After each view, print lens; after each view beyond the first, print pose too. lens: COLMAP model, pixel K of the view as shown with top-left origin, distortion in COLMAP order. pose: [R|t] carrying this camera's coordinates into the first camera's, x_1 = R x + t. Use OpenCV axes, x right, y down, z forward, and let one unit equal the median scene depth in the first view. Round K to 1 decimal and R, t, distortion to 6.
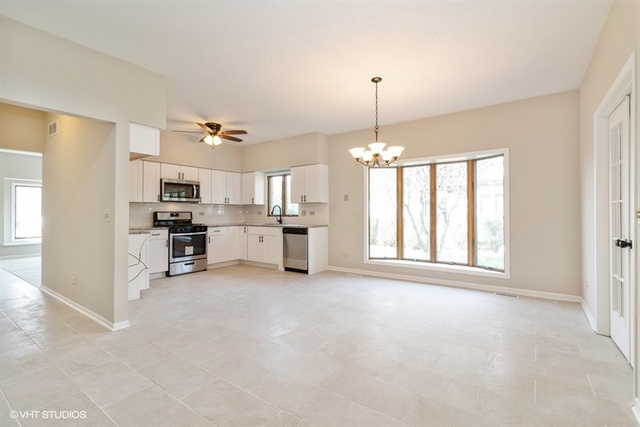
lens RADIAL K [[300.2, 0, 323.1], [0, 300.2, 212.3], [0, 0, 1]] dist [0.001283, -0.000055]
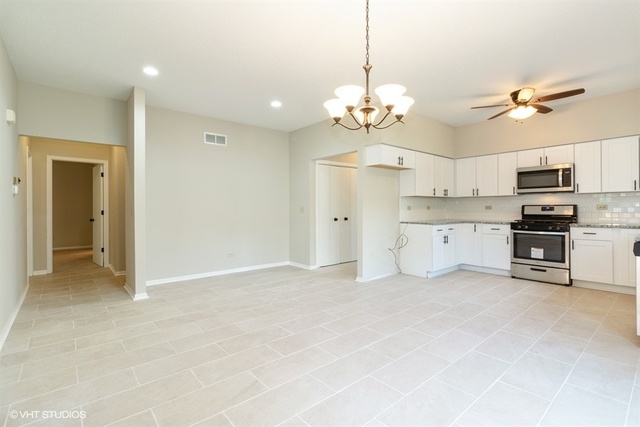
lens RADIAL K [[297.2, 0, 324.3], [0, 297.2, 210.1], [0, 0, 1]] dist [-0.000748, -0.000170]
pose [[-0.238195, 0.011083, -0.971154, 0.449241], [0.006481, 0.999931, 0.009822, 0.000503], [0.971196, -0.003954, -0.238251, 0.620631]]
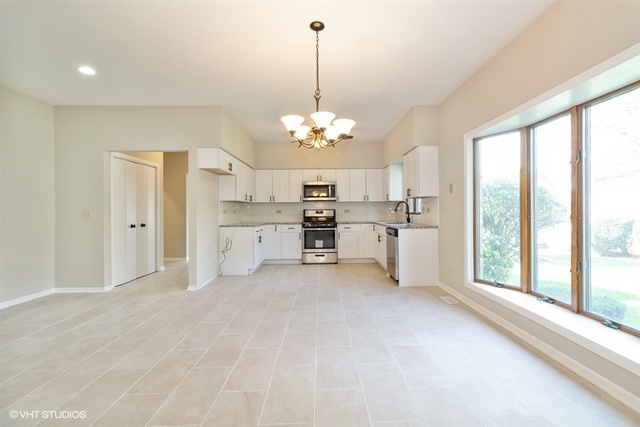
lens RADIAL K [[297.2, 0, 324.3], [0, 297.2, 210.1], [0, 0, 1]] dist [-0.000748, -0.000170]
pose [[0.594001, -0.003955, -0.804455, 0.452455], [0.006302, 0.999980, -0.000263, 0.001072], [0.804440, -0.004914, 0.594014, 0.344001]]
